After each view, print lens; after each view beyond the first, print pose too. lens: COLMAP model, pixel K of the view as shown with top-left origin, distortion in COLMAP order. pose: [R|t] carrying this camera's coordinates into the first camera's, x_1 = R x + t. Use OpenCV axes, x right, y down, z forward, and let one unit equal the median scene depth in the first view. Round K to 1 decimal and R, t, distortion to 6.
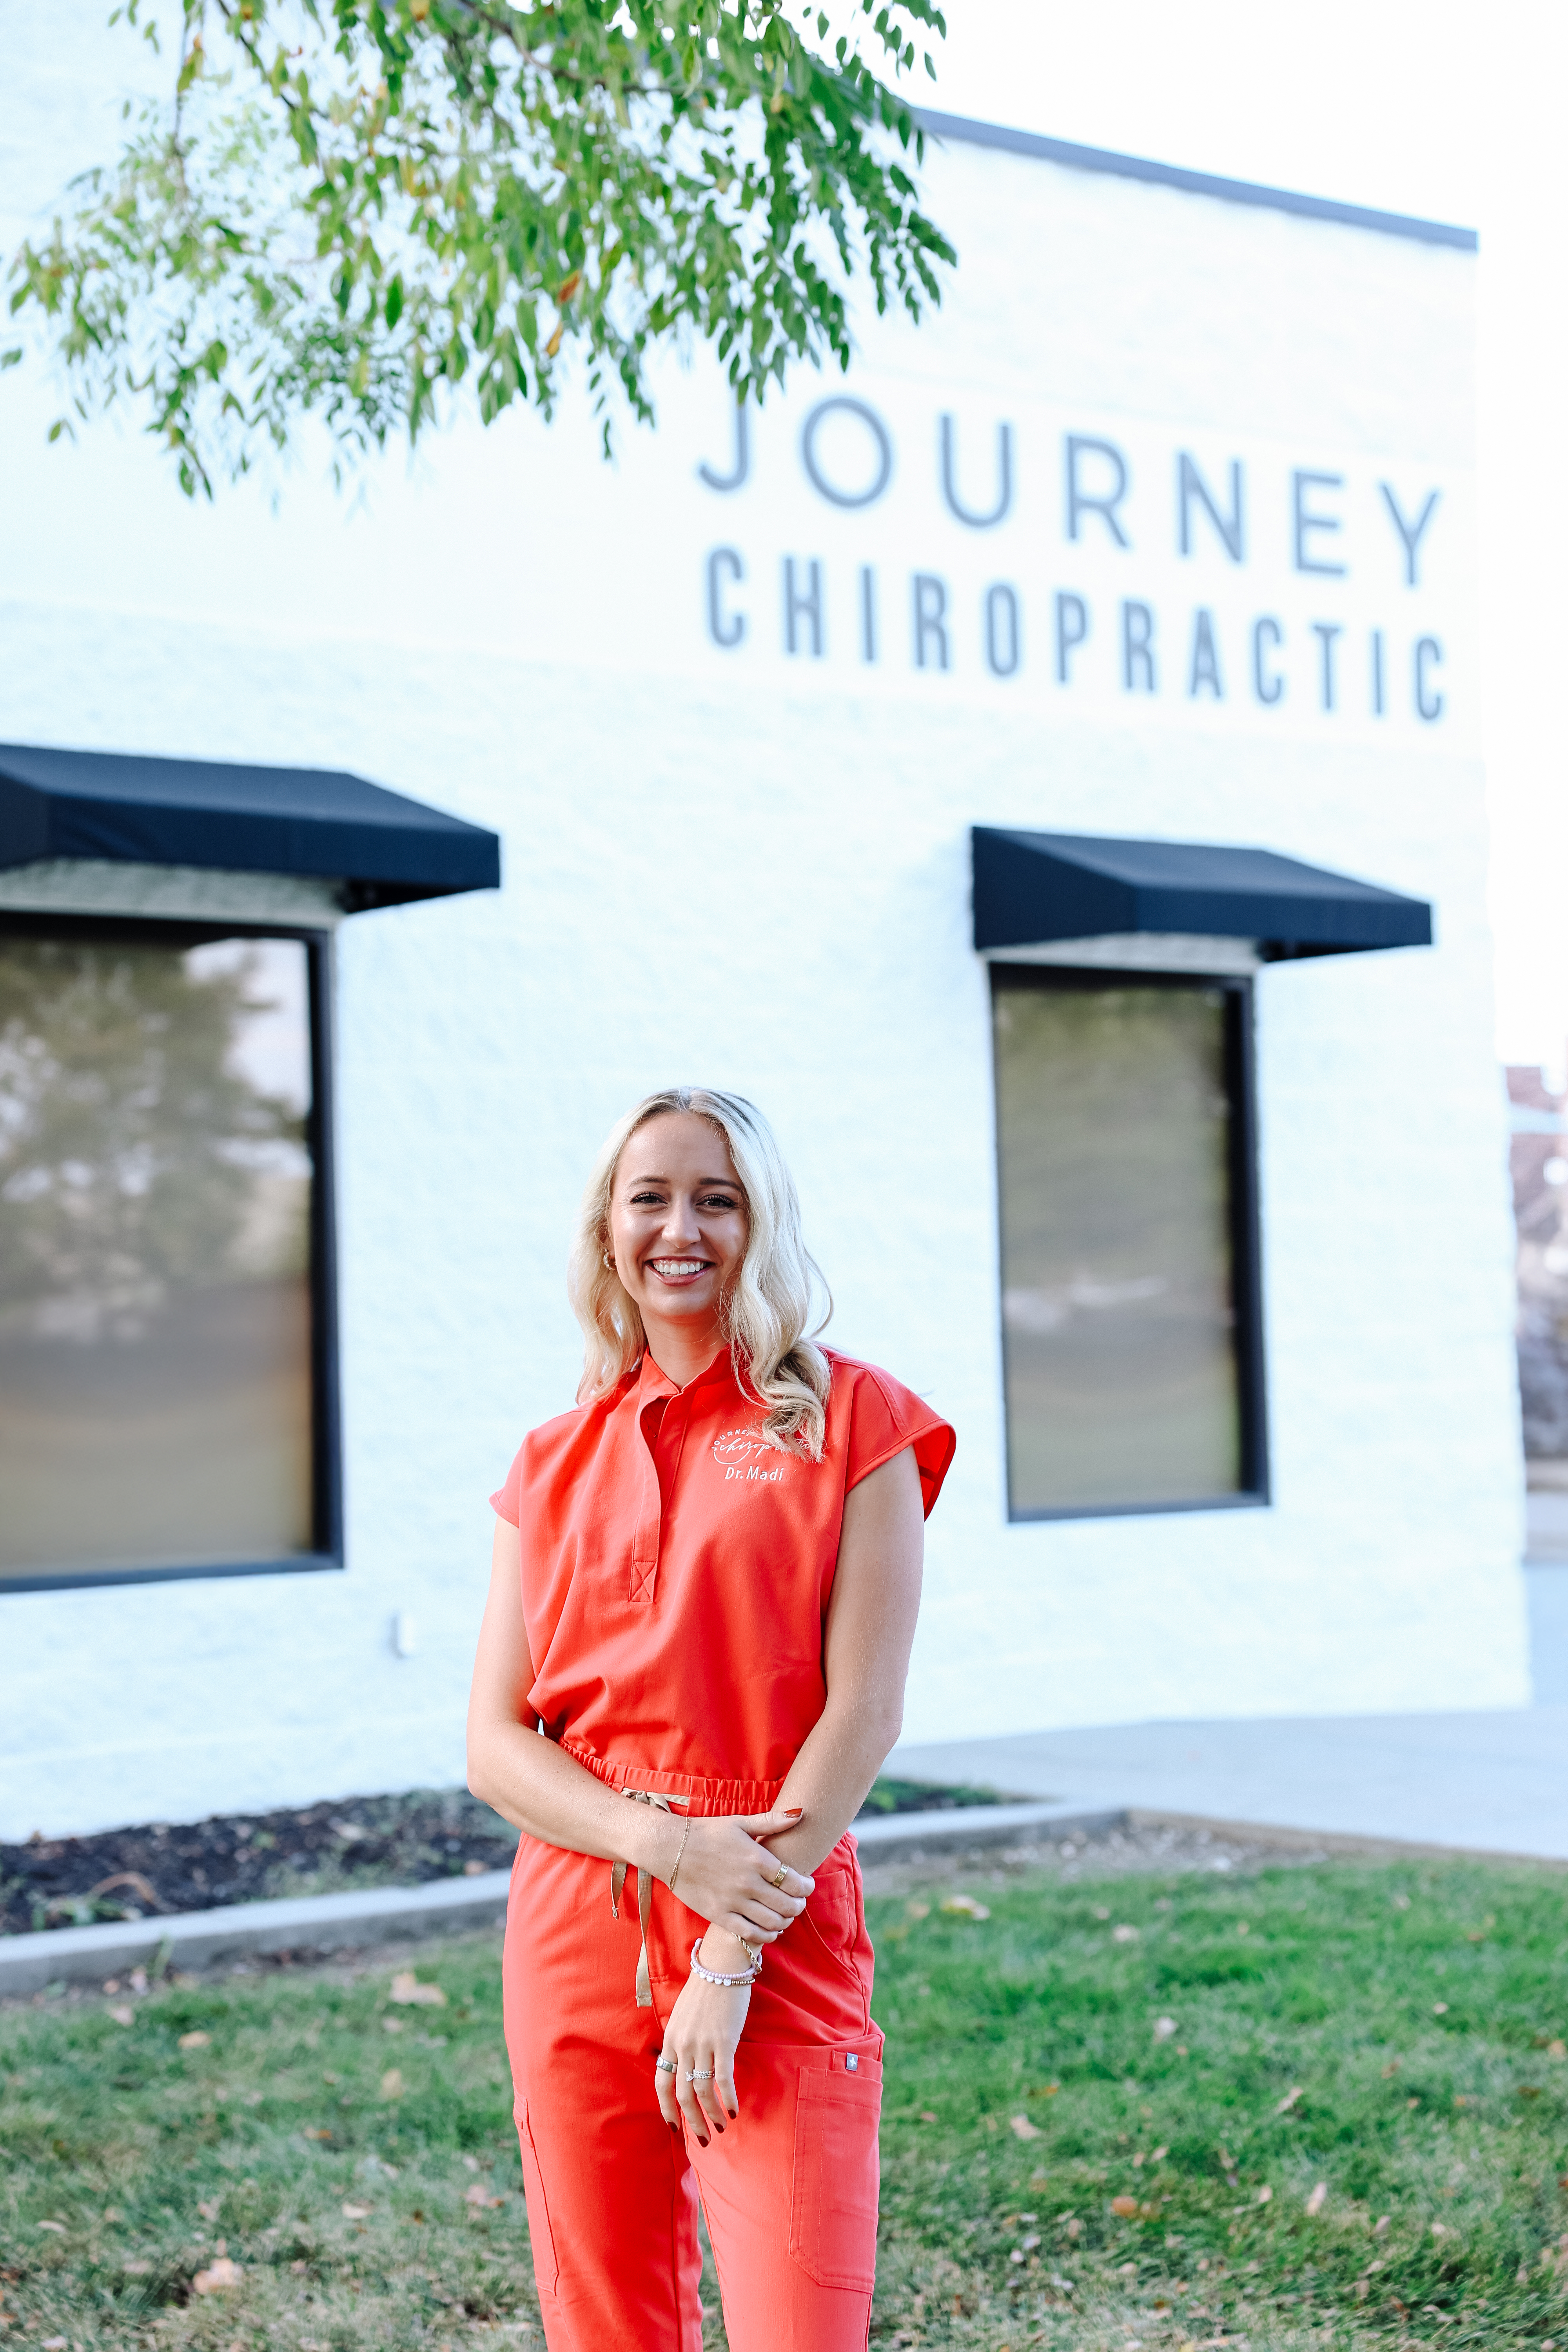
lens RADIAL K [[4038.4, 0, 784.0], [0, 4038.4, 1176.0], [0, 0, 1]] dist [0.253991, -0.324670]
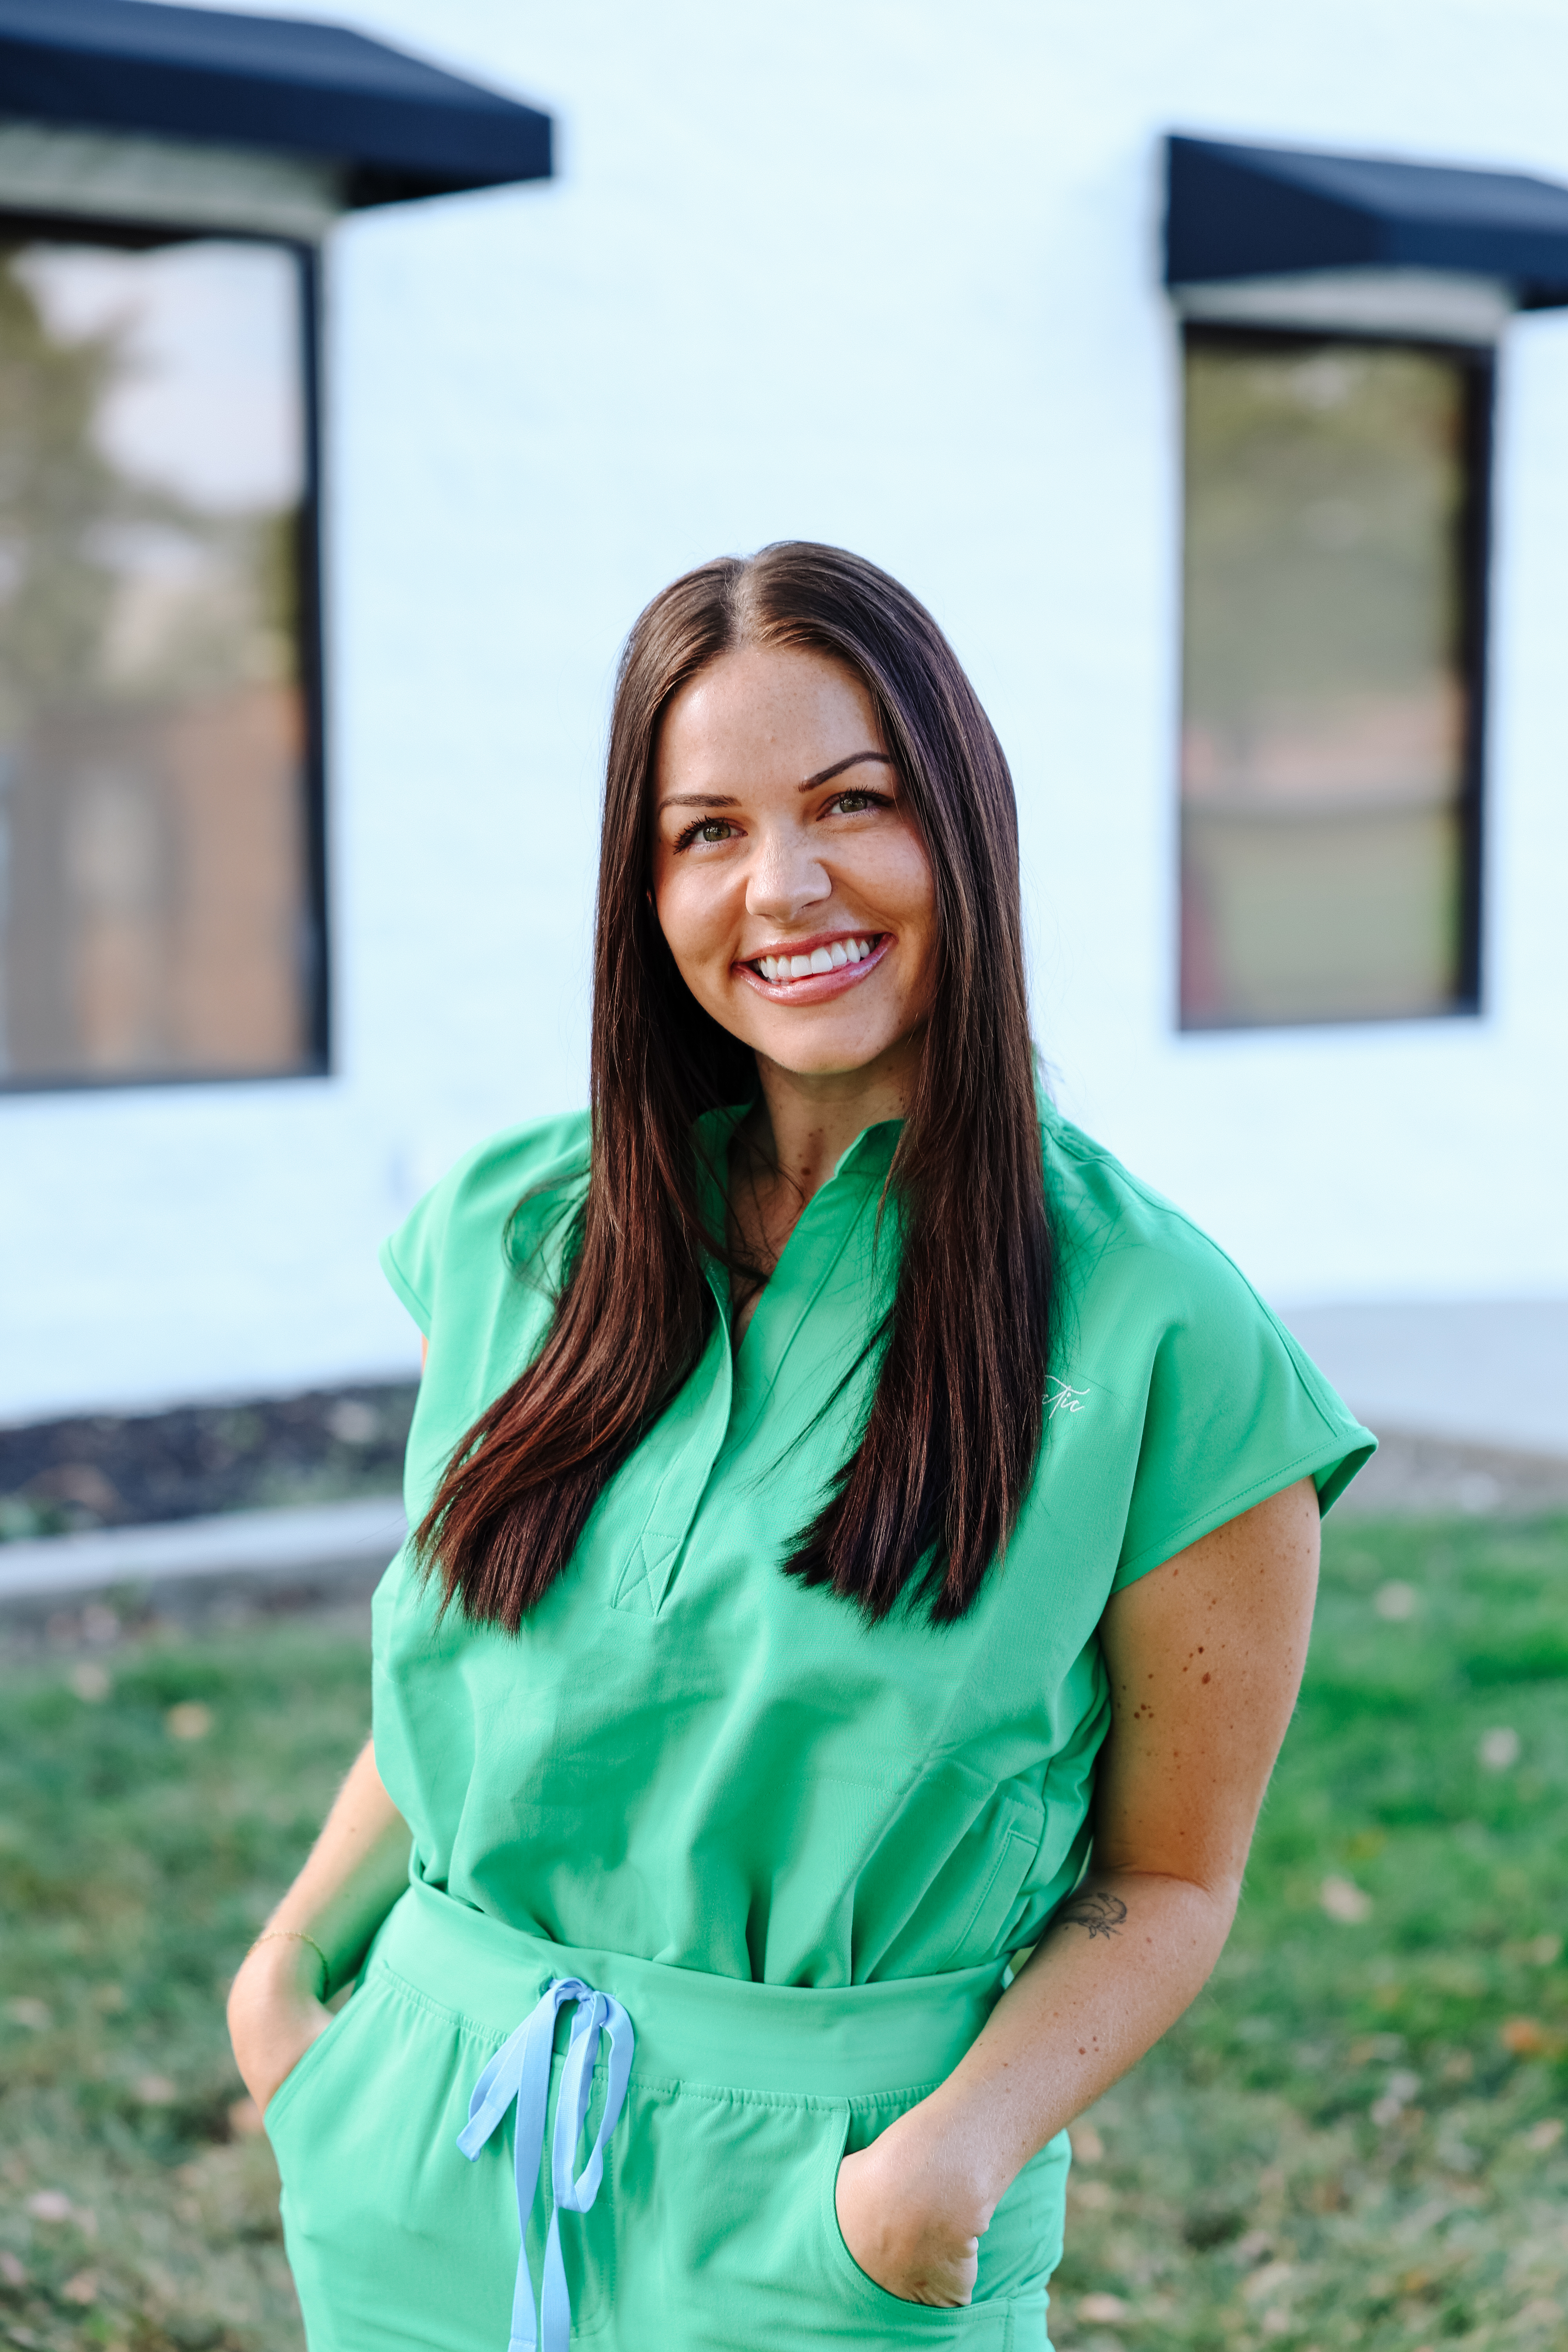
lens RADIAL K [[4634.7, 0, 784.0], [0, 4634.7, 1176.0], [0, 0, 1]] dist [0.262718, -0.304083]
pose [[0.999637, 0.023511, 0.013192, -0.049129], [-0.024971, 0.991912, 0.124445, 0.001892], [-0.010160, -0.124729, 0.992139, 0.163566]]
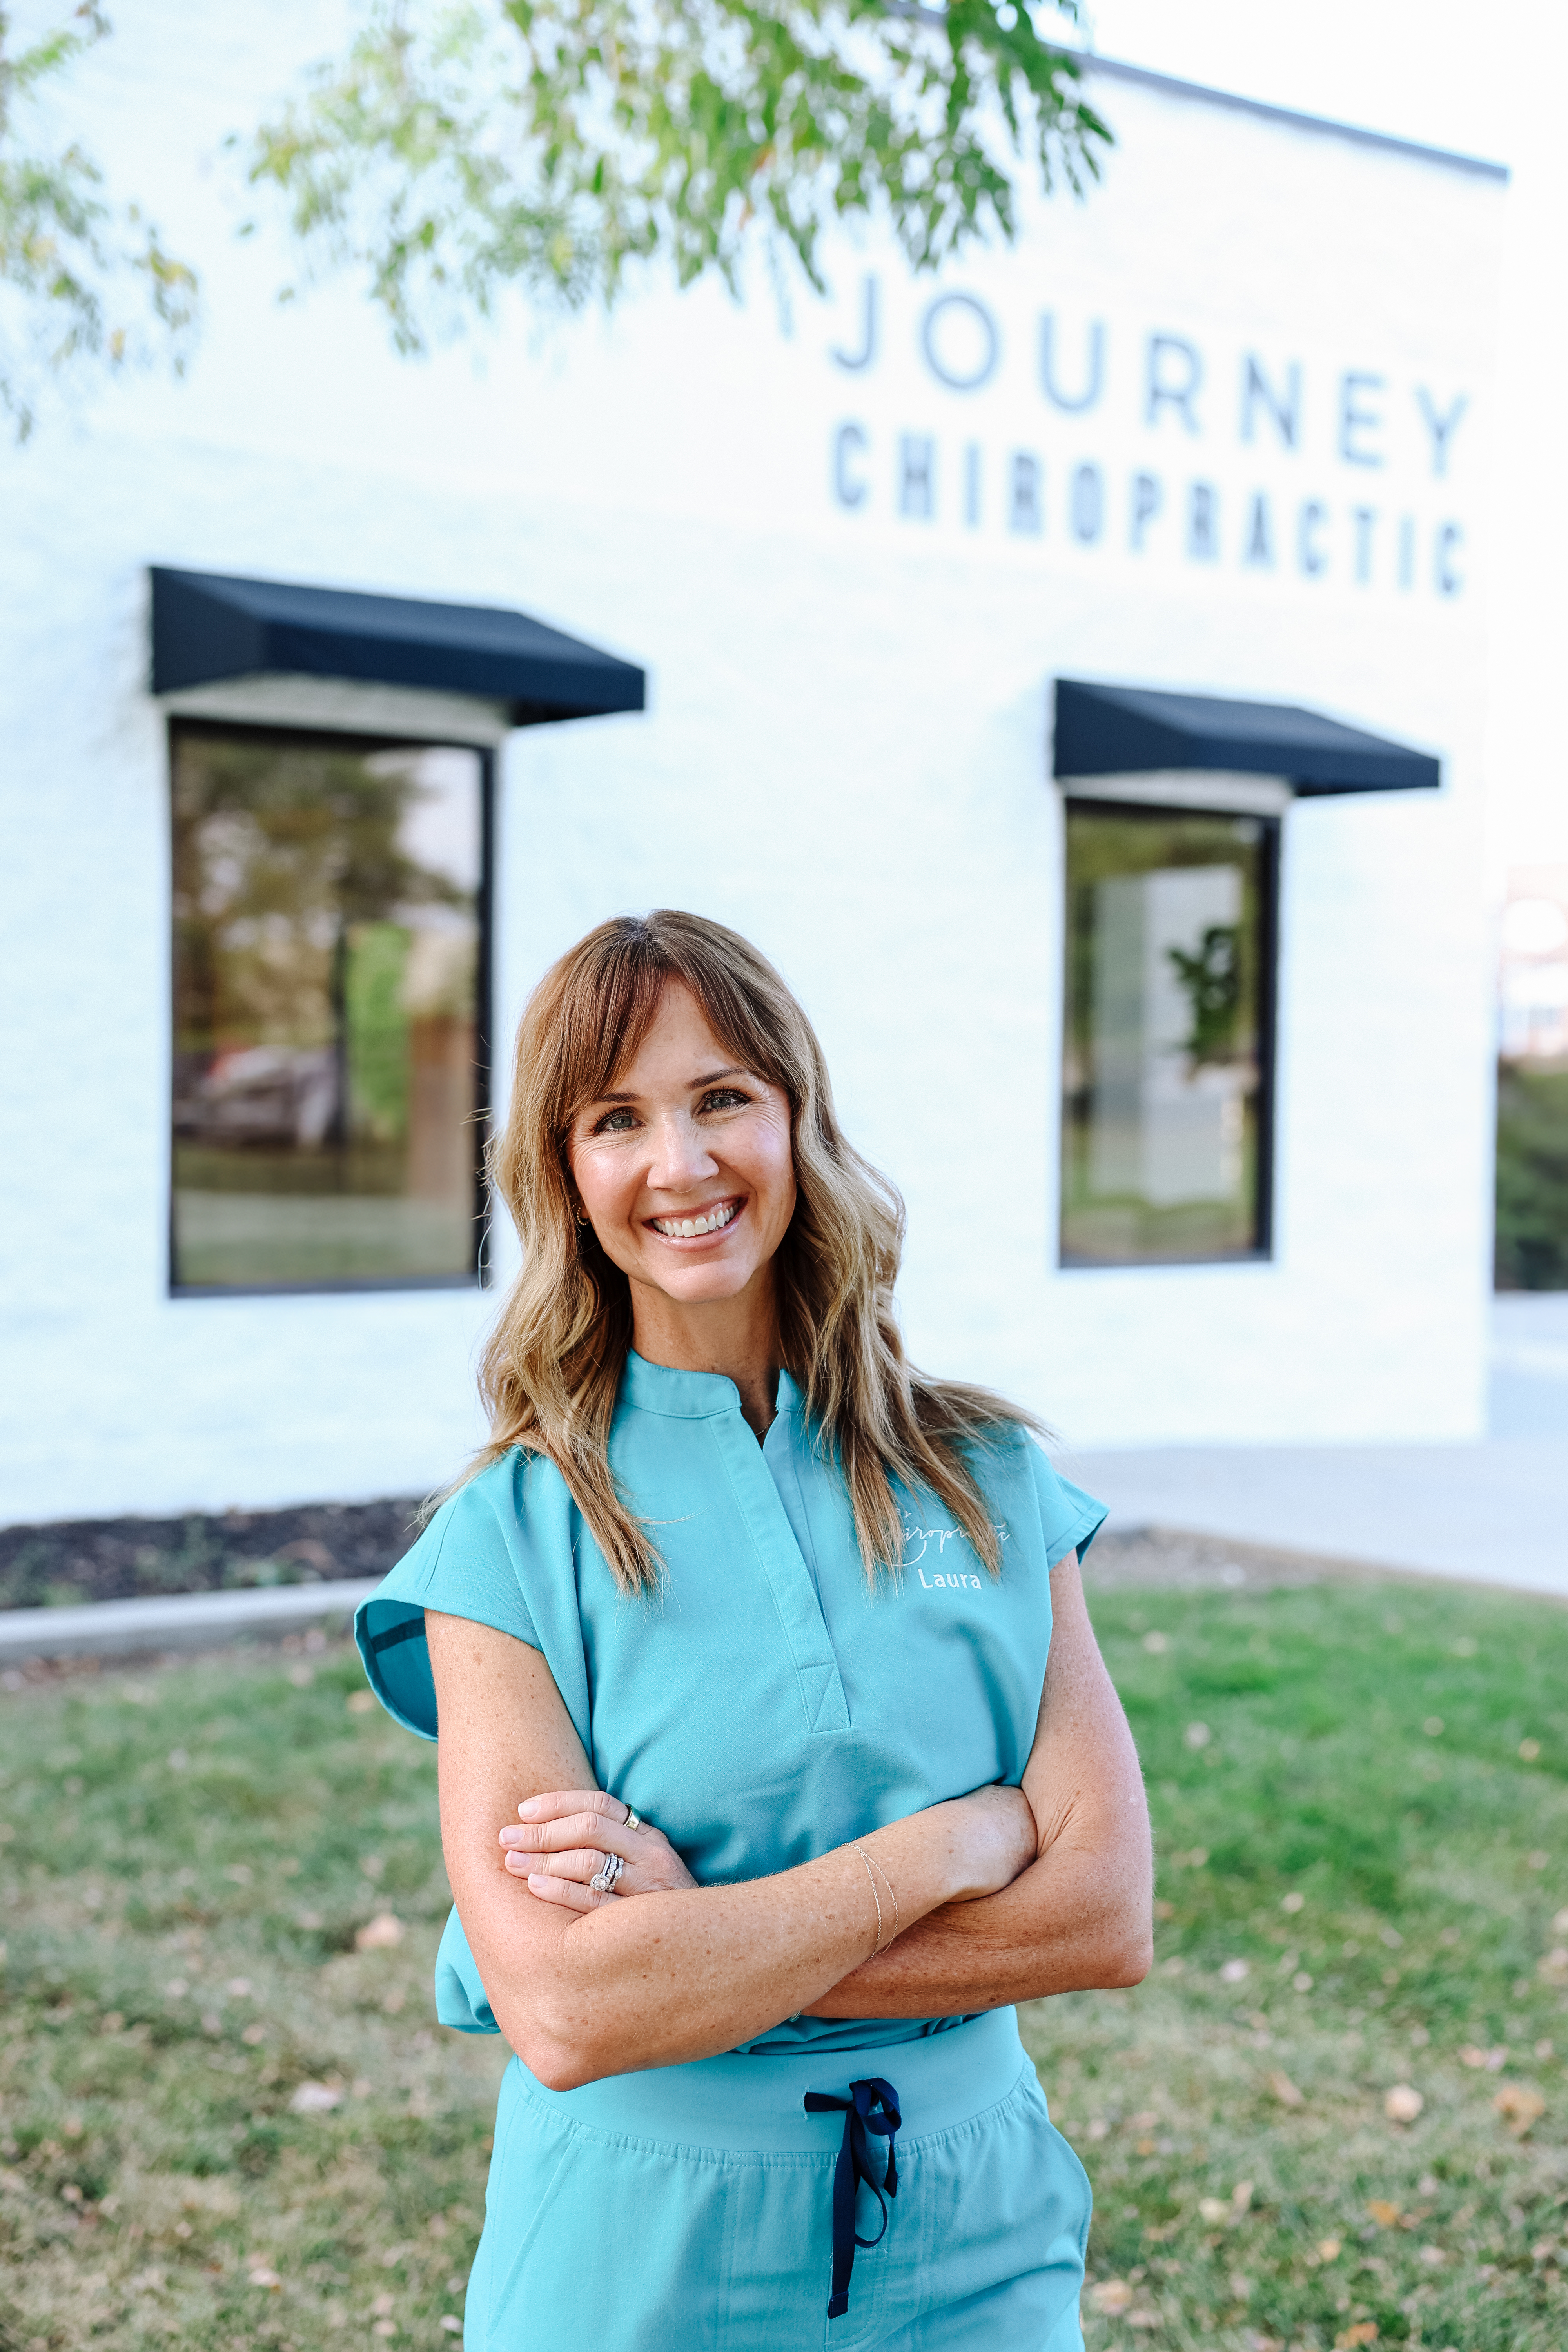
lens RADIAL K [[3287.3, 0, 784.0], [0, 3287.3, 1176.0], [0, 0, 1]] dist [0.122788, -0.061351]
pose [[0.999006, 0.041412, -0.016492, -0.014541], [-0.040152, 0.996702, 0.070515, -0.010317], [0.019358, -0.069783, 0.997374, 0.073999]]
